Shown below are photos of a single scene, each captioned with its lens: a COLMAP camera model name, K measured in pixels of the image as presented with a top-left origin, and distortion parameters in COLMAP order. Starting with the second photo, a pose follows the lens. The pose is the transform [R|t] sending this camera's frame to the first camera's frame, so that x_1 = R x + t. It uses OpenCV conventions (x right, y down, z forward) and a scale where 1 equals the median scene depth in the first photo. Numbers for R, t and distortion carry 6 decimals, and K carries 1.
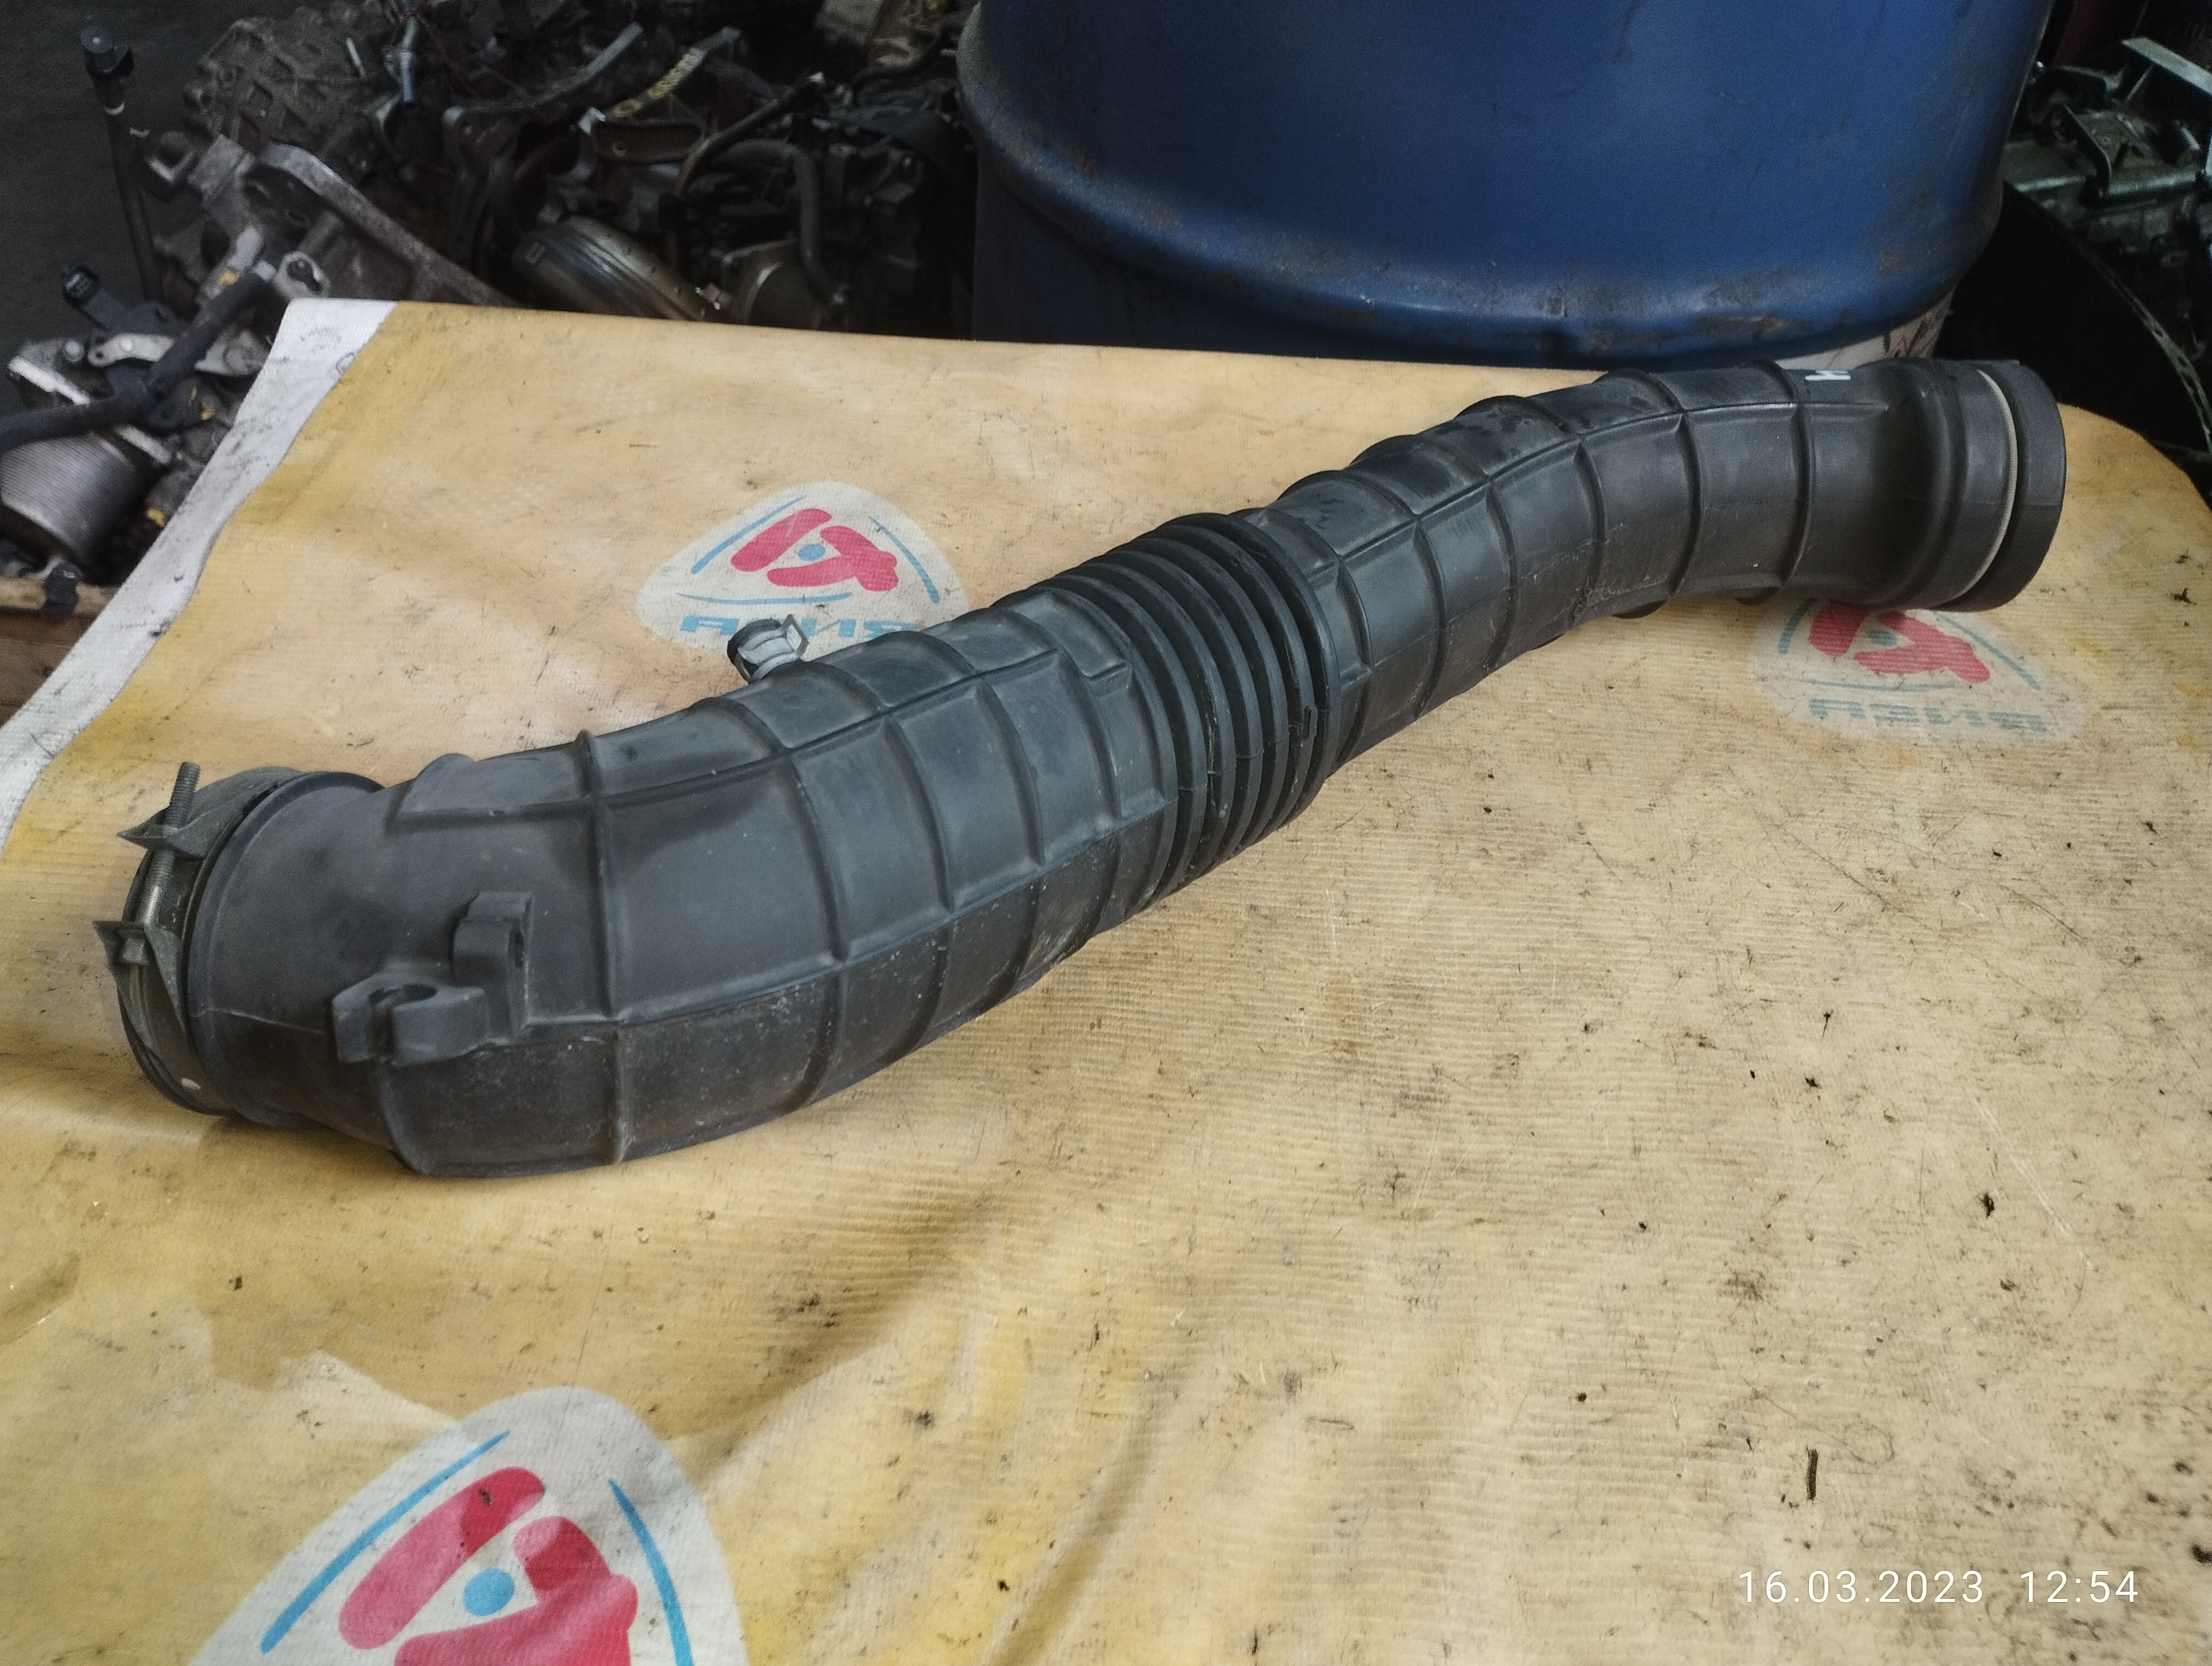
lens RADIAL K [[1870.5, 0, 1100.2], [0, 1870.5, 822.7], [0, 0, 1]] dist [0.062271, -0.085009]
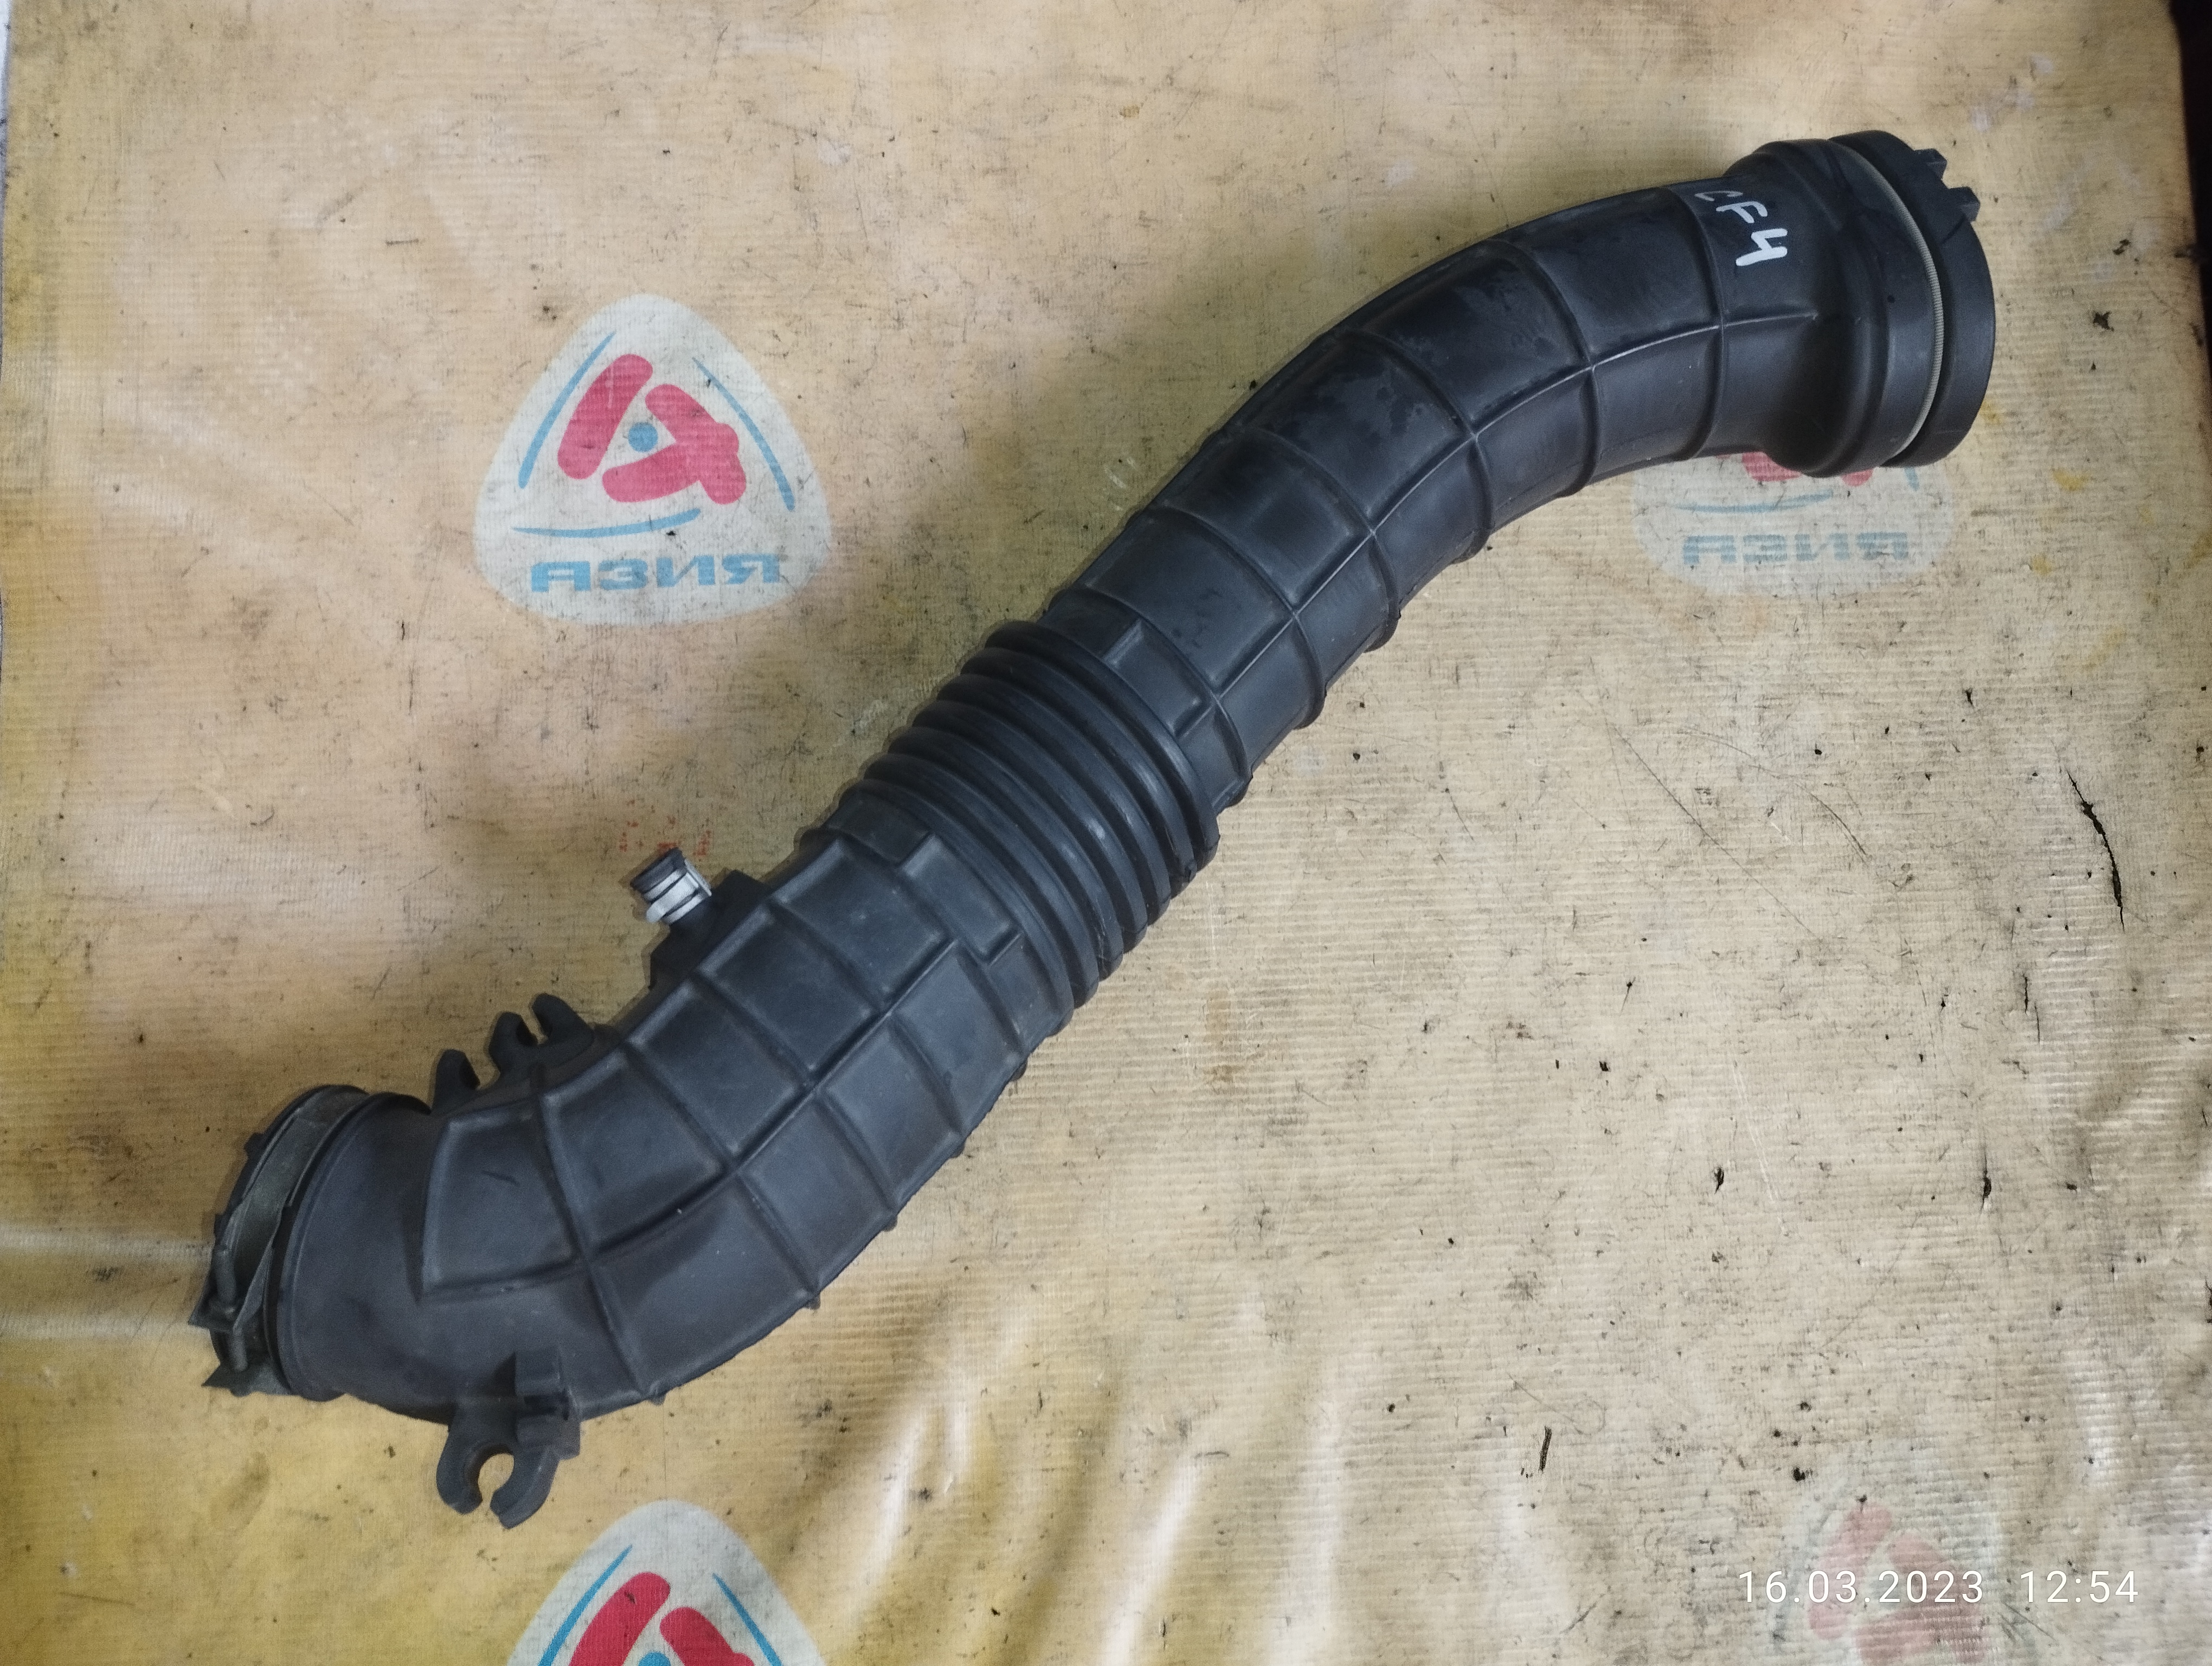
lens RADIAL K [[1870.5, 0, 1105.8], [0, 1870.5, 842.3], [0, 0, 1]] dist [0.062271, -0.085009]
pose [[0.995663, -0.088047, 0.030047, 0.037692], [0.044764, 0.736532, 0.674919, -0.887260], [-0.081556, -0.670647, 0.737280, 0.254468]]
